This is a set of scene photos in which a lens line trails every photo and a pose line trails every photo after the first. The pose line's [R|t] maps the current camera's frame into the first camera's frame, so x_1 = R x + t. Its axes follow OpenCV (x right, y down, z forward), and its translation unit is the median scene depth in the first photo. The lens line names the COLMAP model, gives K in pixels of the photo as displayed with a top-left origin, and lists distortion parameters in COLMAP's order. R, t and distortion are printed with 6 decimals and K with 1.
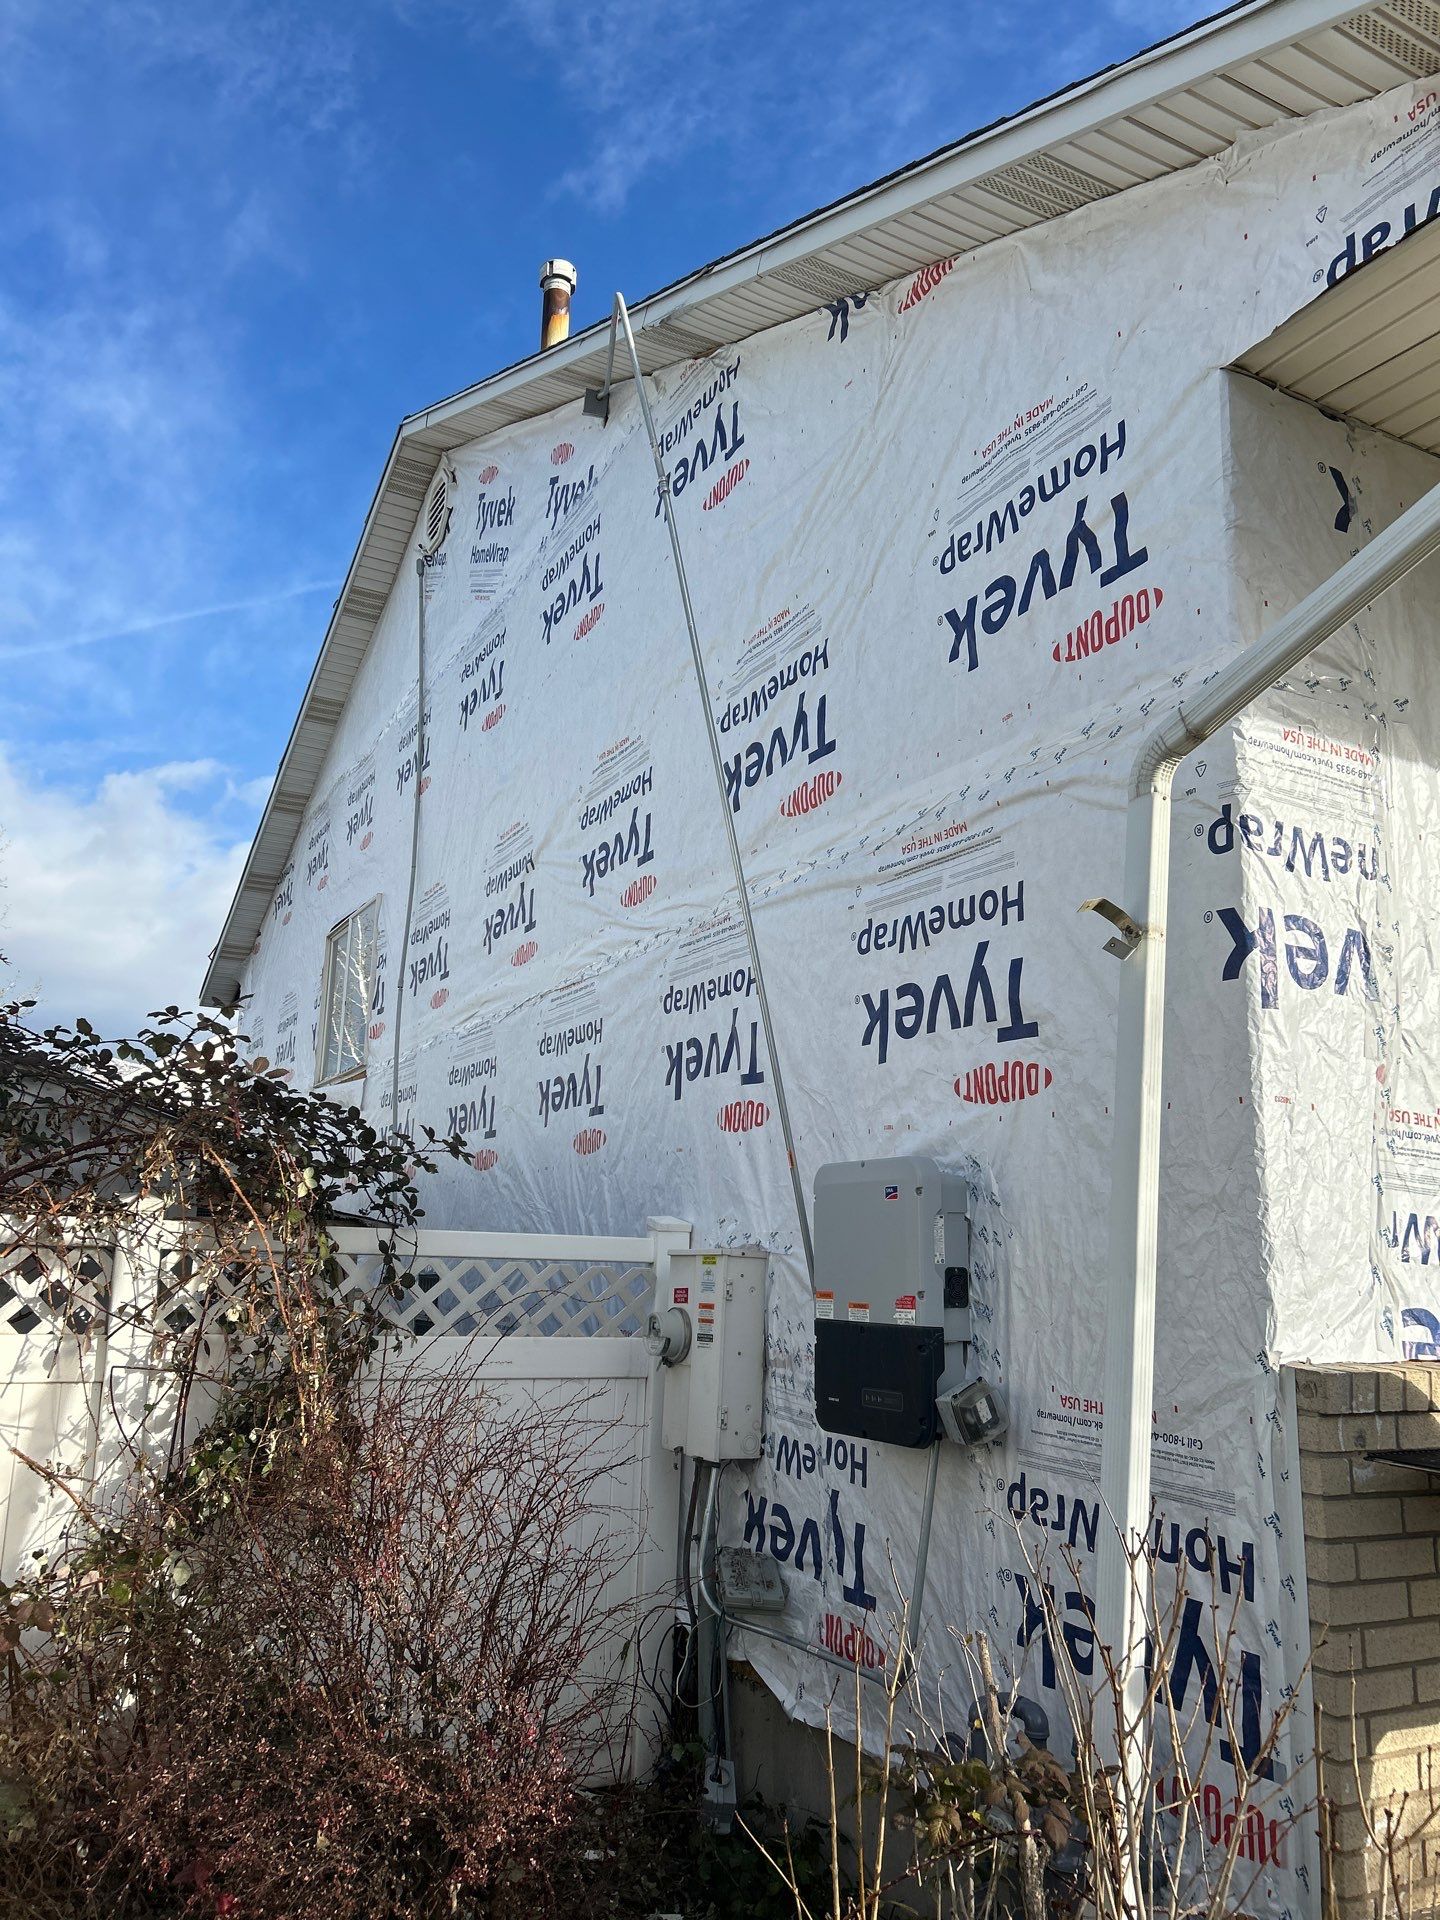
lens RADIAL K [[1404.1, 0, 720.0], [0, 1404.1, 960.0], [0, 0, 1]] dist [0.047601, -0.041498]
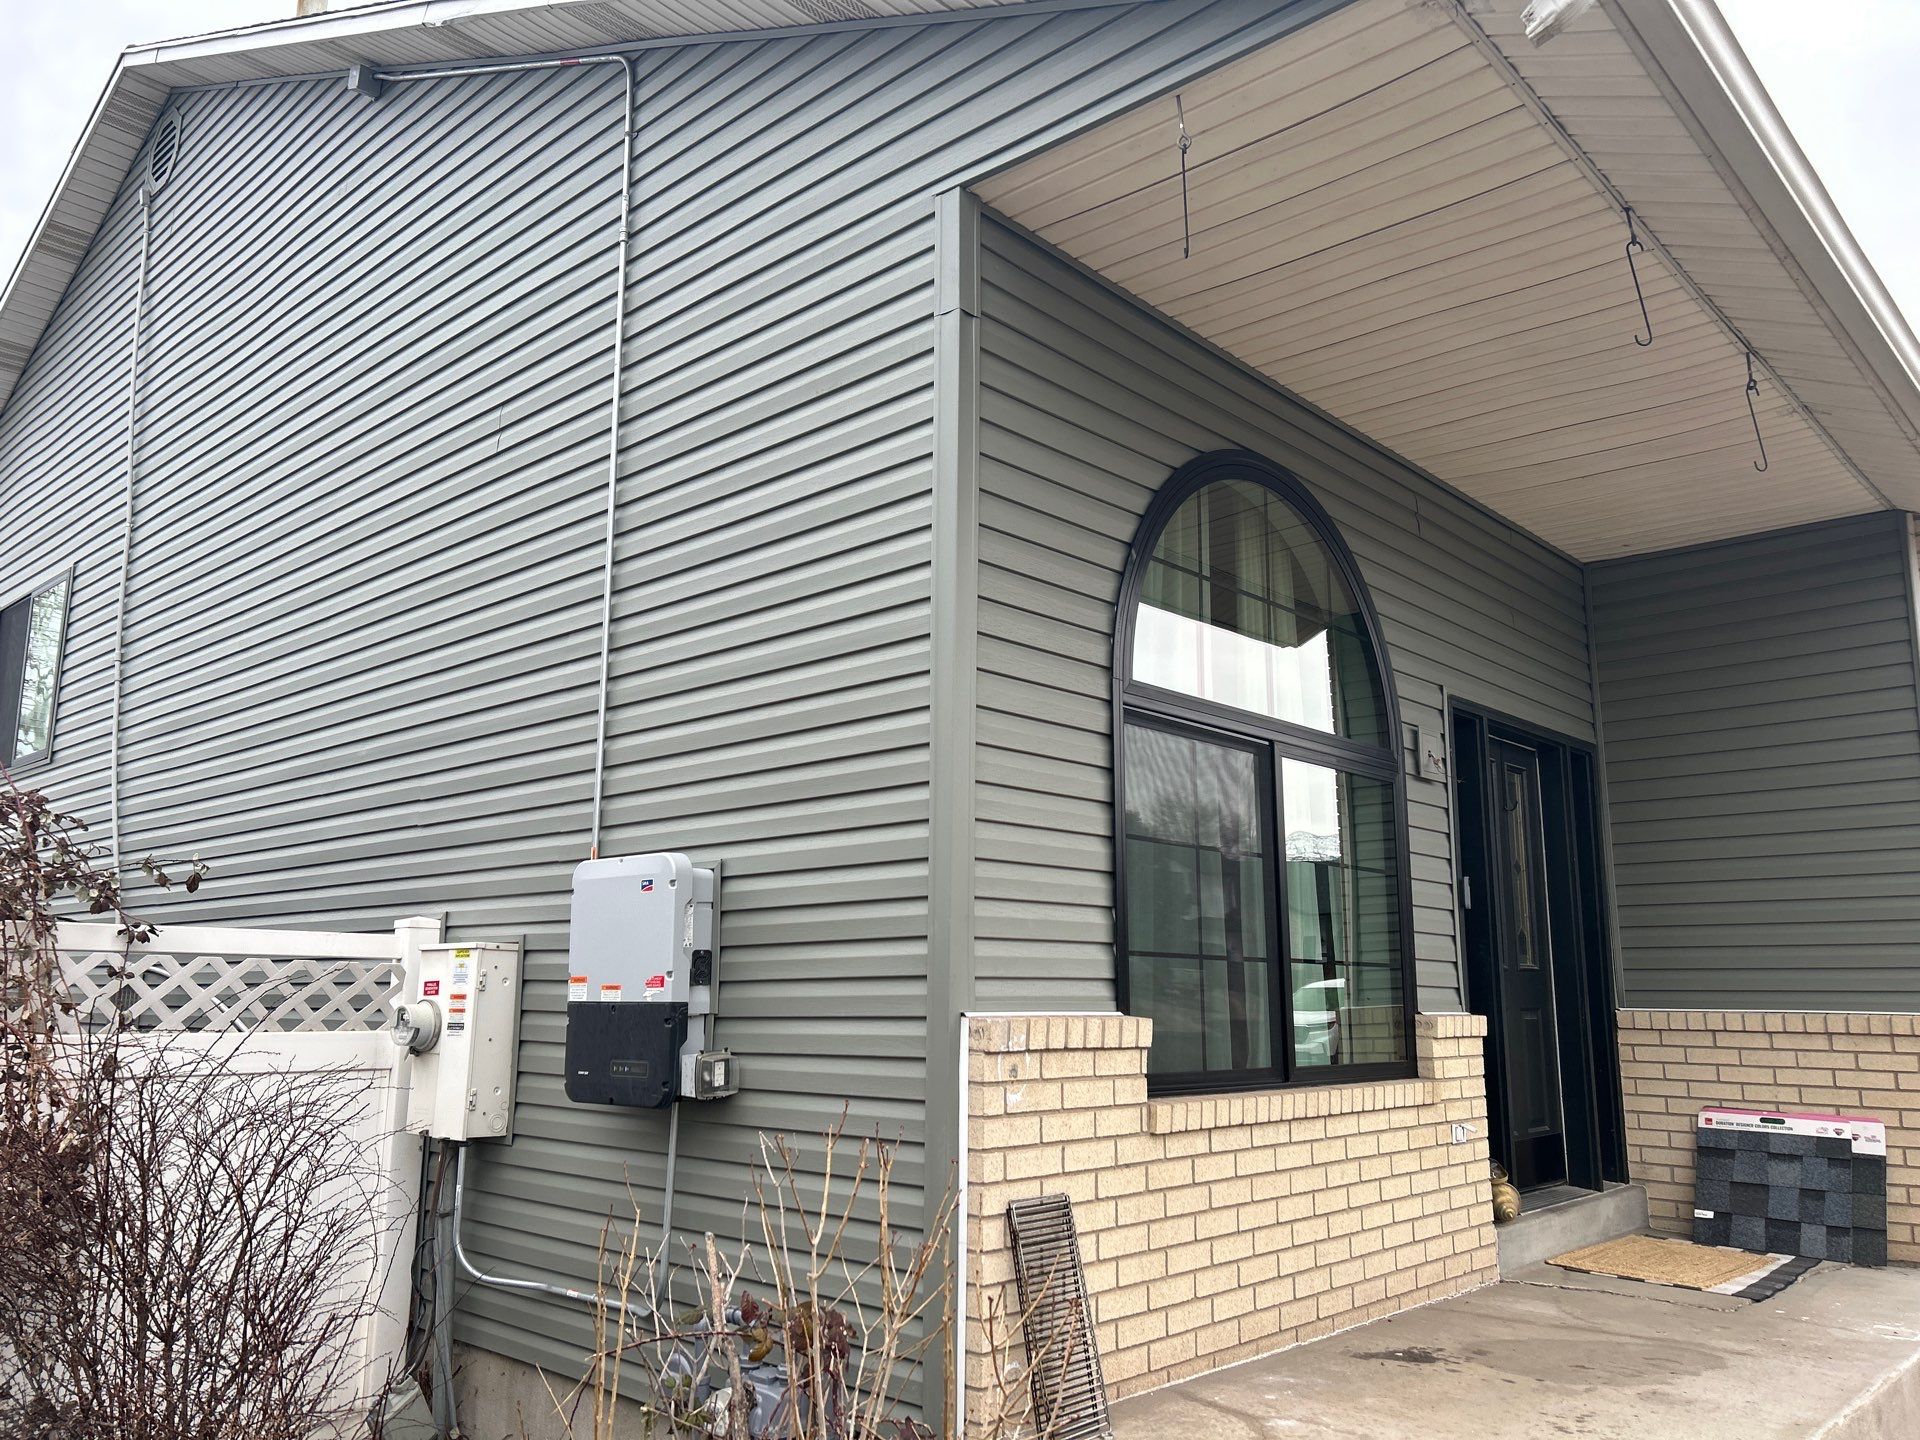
lens RADIAL K [[1404.1, 0, 960.0], [0, 1404.1, 720.0], [0, 0, 1]] dist [0.047601, -0.041498]
pose [[0.940501, 0.040976, 0.337310, -0.022546], [-0.052329, 0.998326, 0.024630, -0.004384], [-0.335736, -0.040815, 0.941071, -0.106671]]
